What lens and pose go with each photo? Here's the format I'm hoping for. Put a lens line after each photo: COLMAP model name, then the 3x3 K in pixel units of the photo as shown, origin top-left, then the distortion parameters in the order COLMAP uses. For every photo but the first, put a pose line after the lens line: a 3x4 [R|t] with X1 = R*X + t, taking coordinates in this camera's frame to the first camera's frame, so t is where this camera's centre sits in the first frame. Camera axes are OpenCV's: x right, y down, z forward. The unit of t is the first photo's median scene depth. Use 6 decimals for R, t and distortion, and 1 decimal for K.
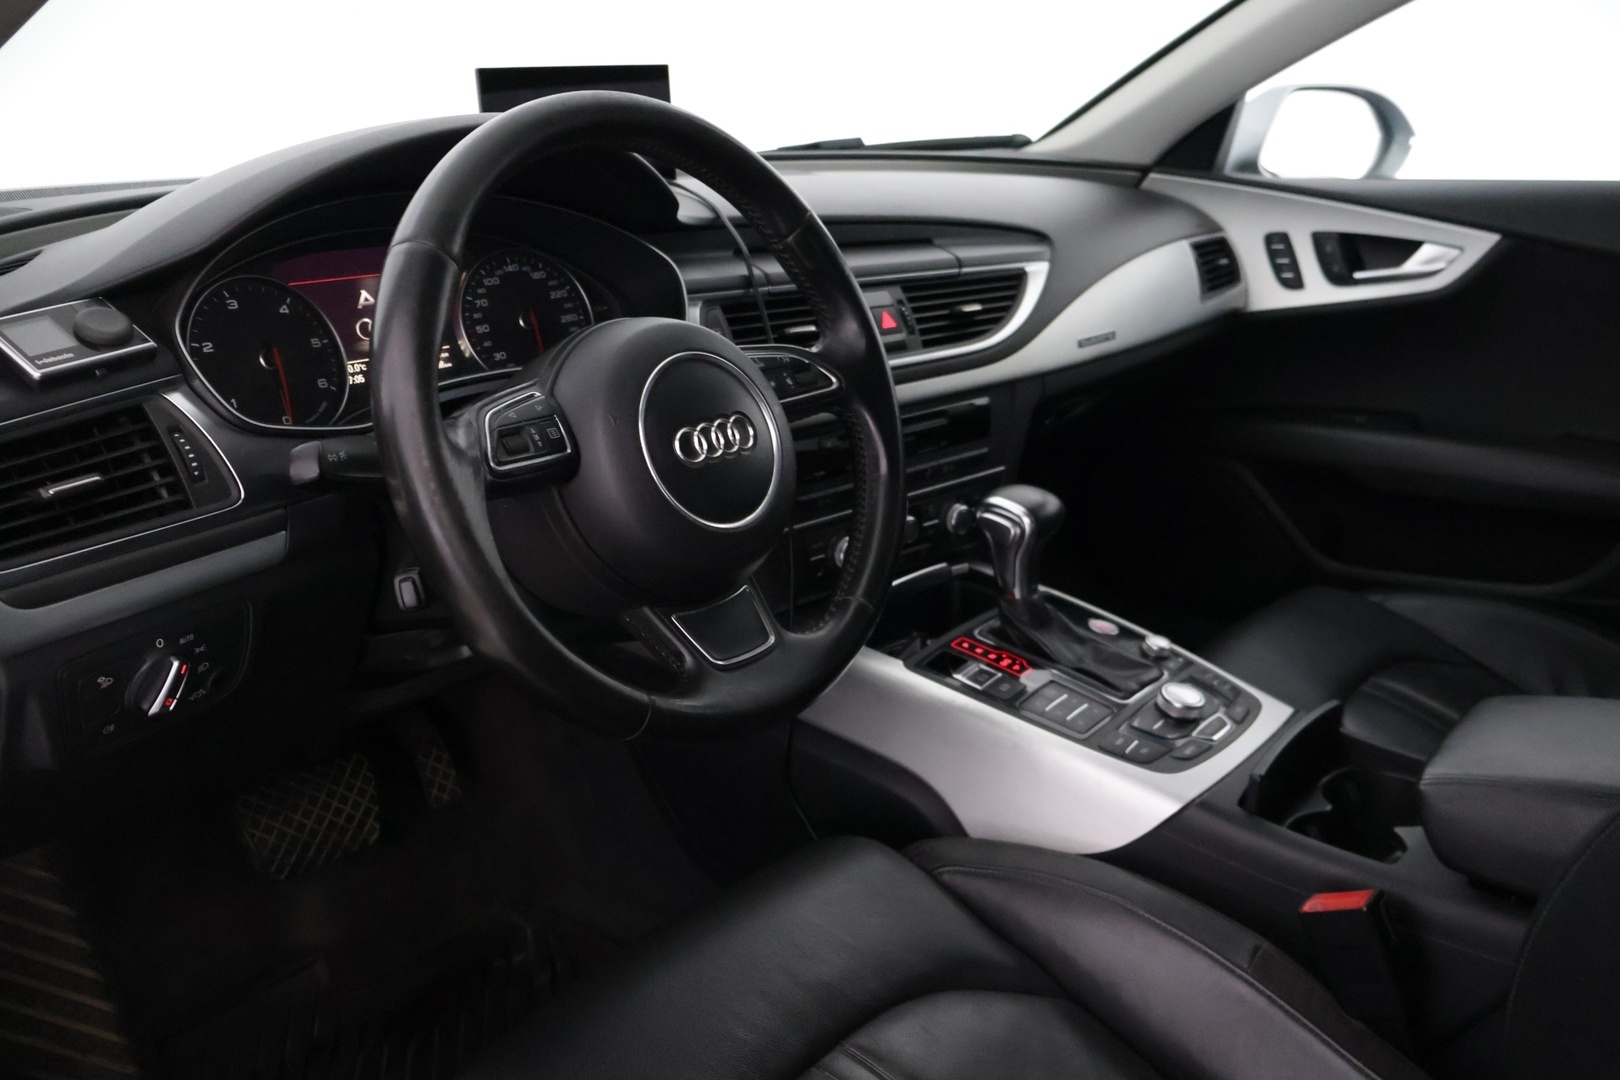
lens RADIAL K [[1383.8, 0, 812.1], [0, 1383.8, 552.6], [0, 0, 1]] dist [-0.001702, -0.016425]
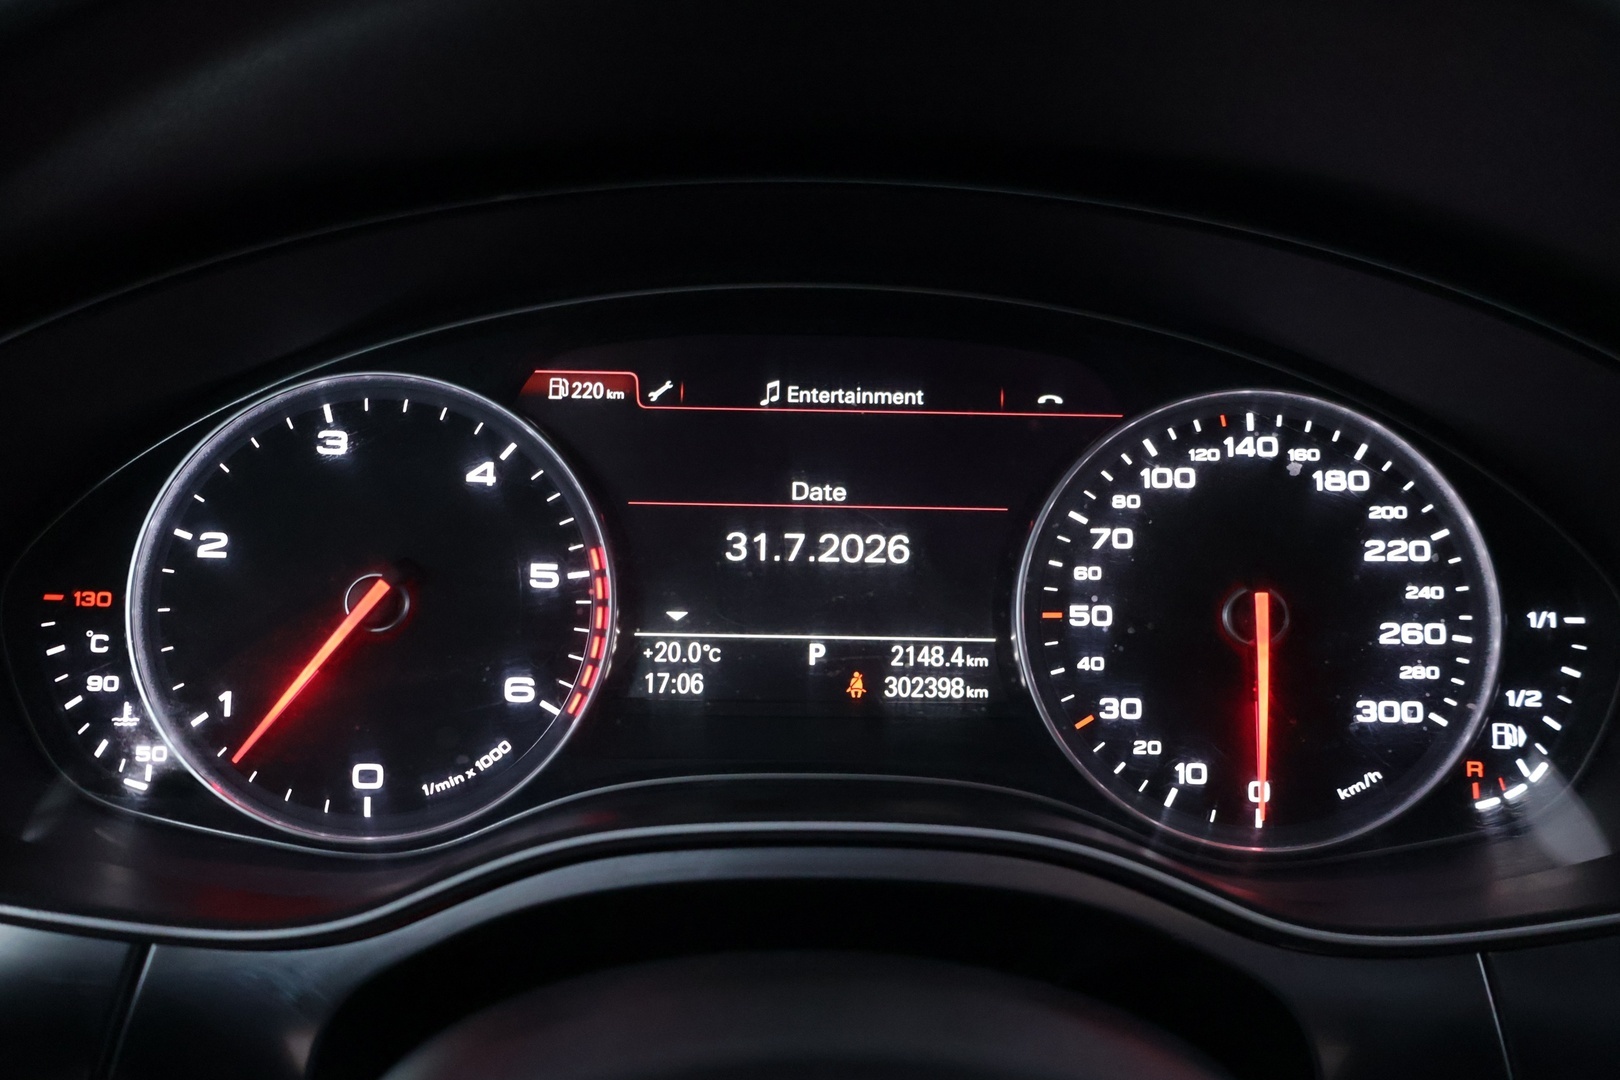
lens RADIAL K [[1383.8, 0, 803.3], [0, 1383.8, 533.5], [0, 0, 1]] dist [-0.001702, -0.016425]
pose [[0.646361, 0.209225, -0.733787, -0.043716], [-0.256415, 0.965305, 0.049373, -0.173178], [0.718658, 0.156241, 0.677584, 0.700908]]
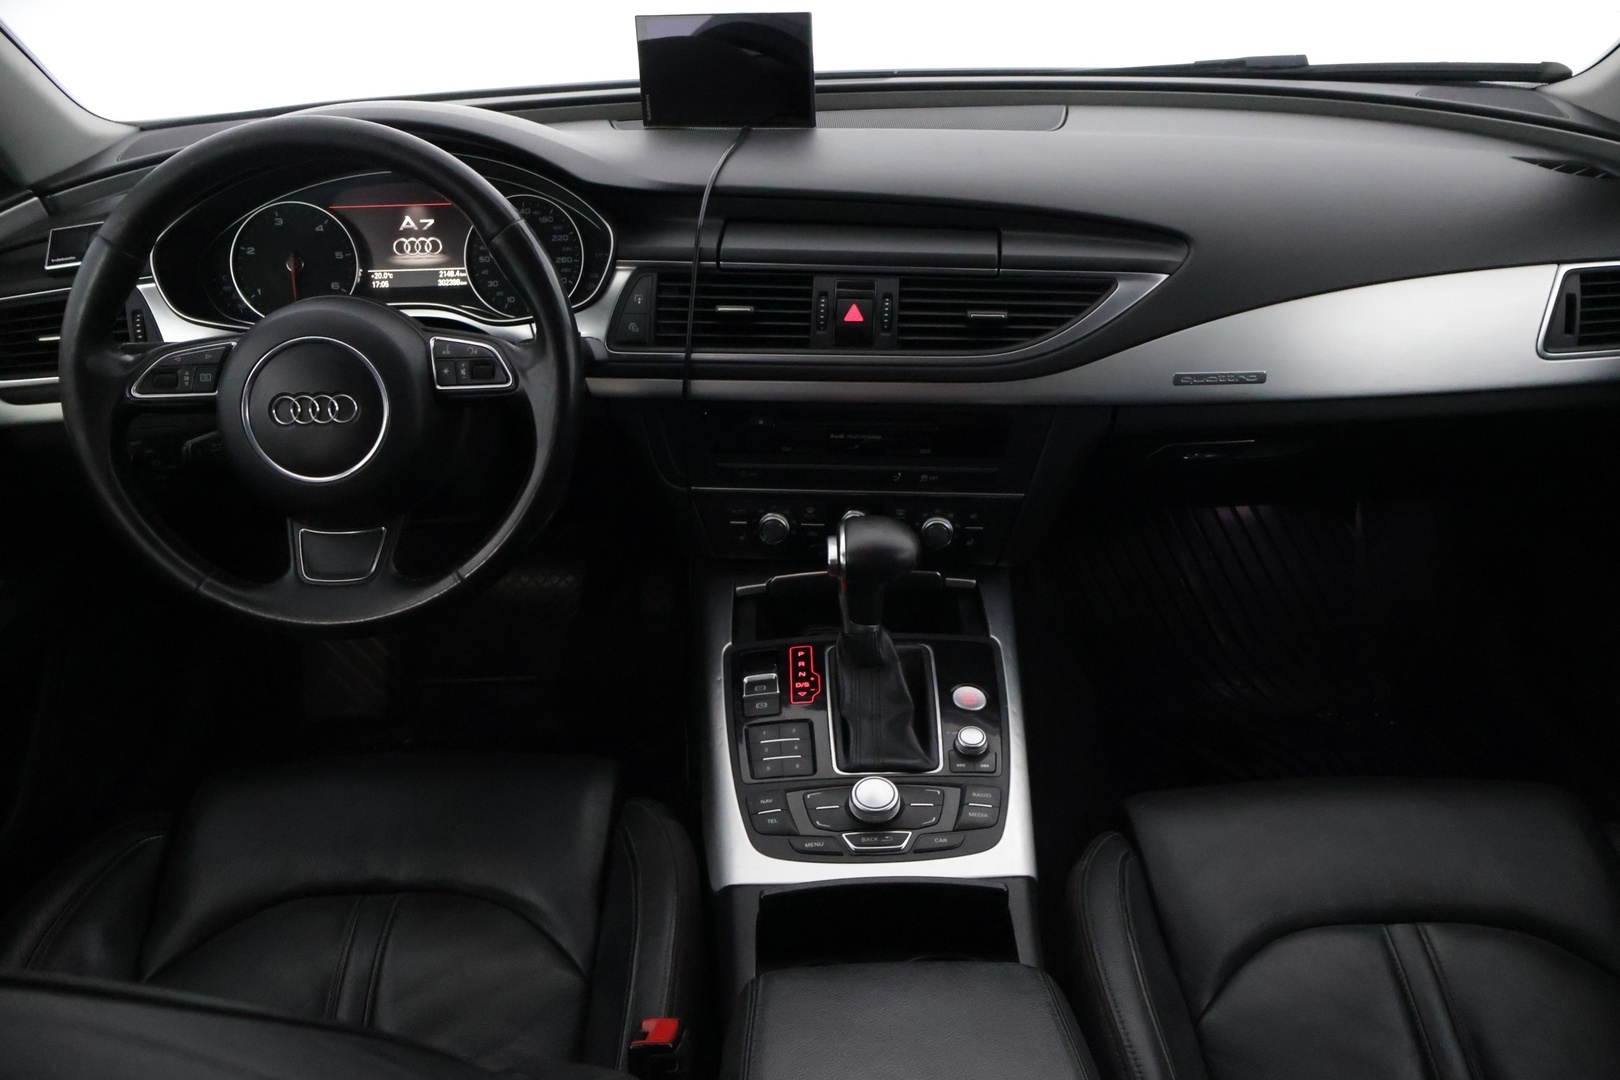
lens RADIAL K [[1383.8, 0, 802.2], [0, 1383.8, 529.3], [0, 0, 1]] dist [-0.001702, -0.016425]
pose [[0.641810, 0.328416, -0.692981, 0.844699], [-0.212087, 0.944426, 0.251155, -0.293530], [0.736952, -0.014222, 0.675795, 0.361230]]
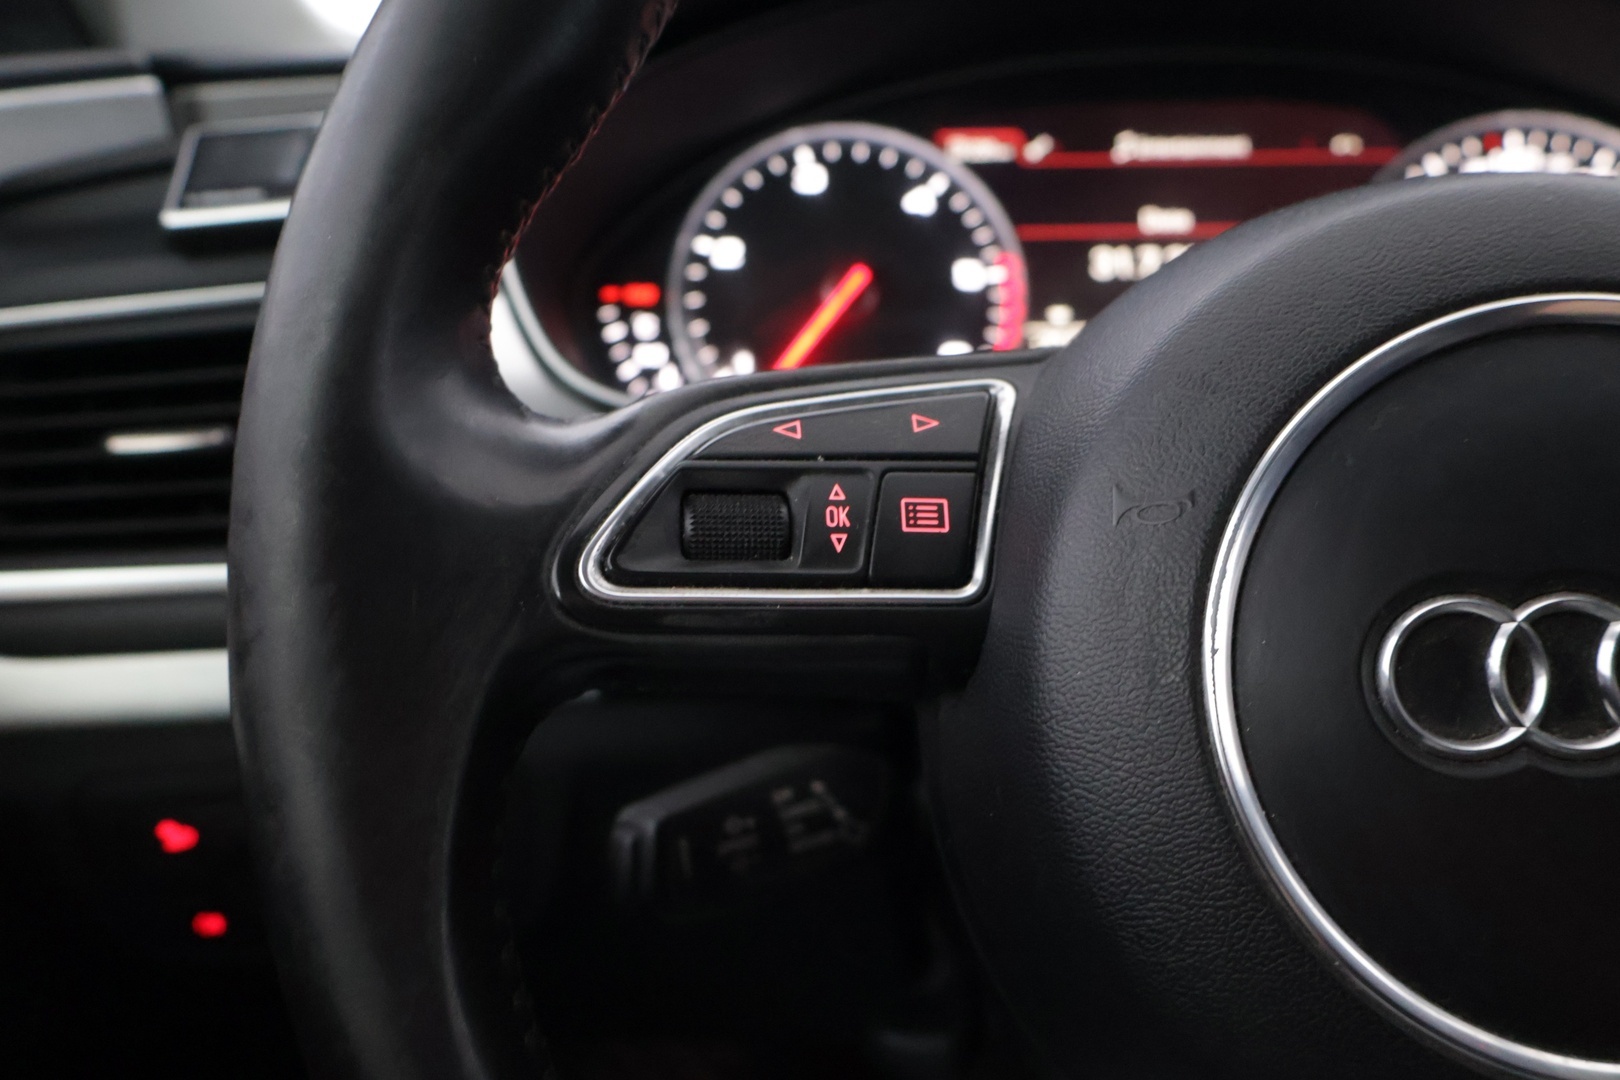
lens RADIAL K [[1518.6, 0, 840.2], [0, 1518.6, 537.7], [0, 0, 1]] dist [0.041046, 0.000000]
pose [[0.623870, 0.173809, -0.761956, 0.029317], [-0.228971, 0.972824, 0.034434, -0.063120], [0.747234, 0.152983, 0.646713, 0.558286]]
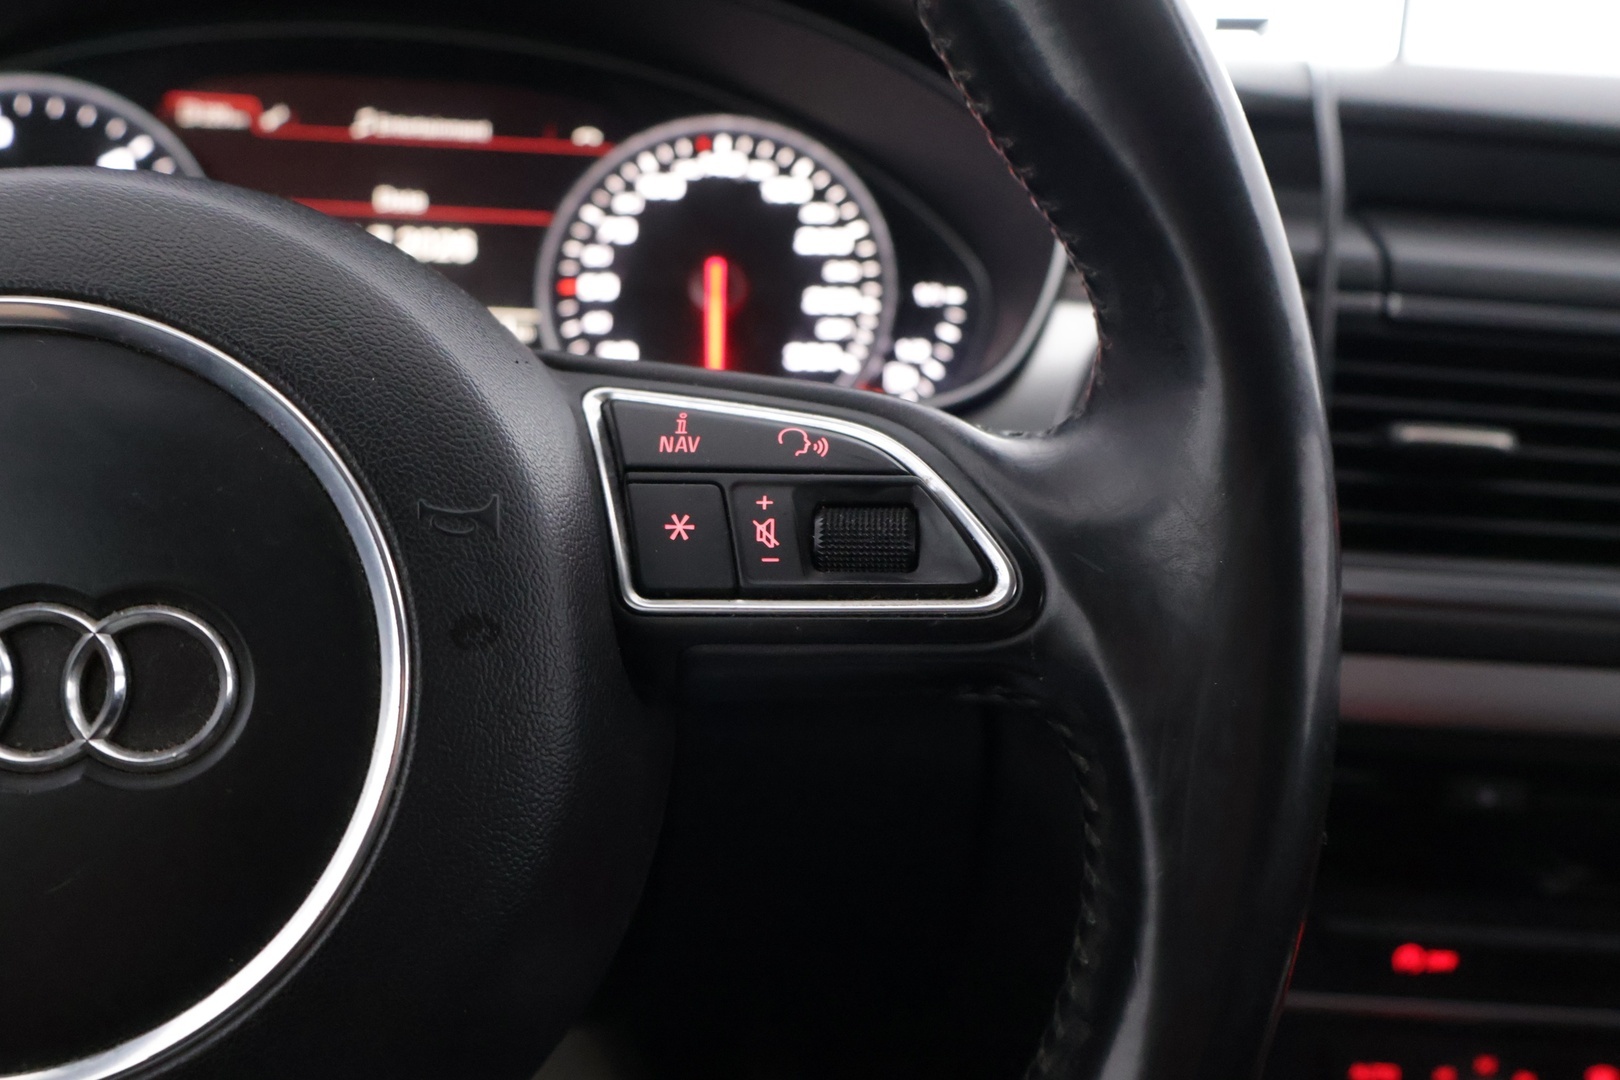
lens RADIAL K [[1518.6, 0, 781.5], [0, 1518.6, 544.5], [0, 0, 1]] dist [0.041046, 0.000000]
pose [[0.694751, 0.213101, -0.686957, 0.139994], [-0.267060, 0.963252, 0.028721, -0.109735], [0.667833, 0.163505, 0.726131, 0.682444]]
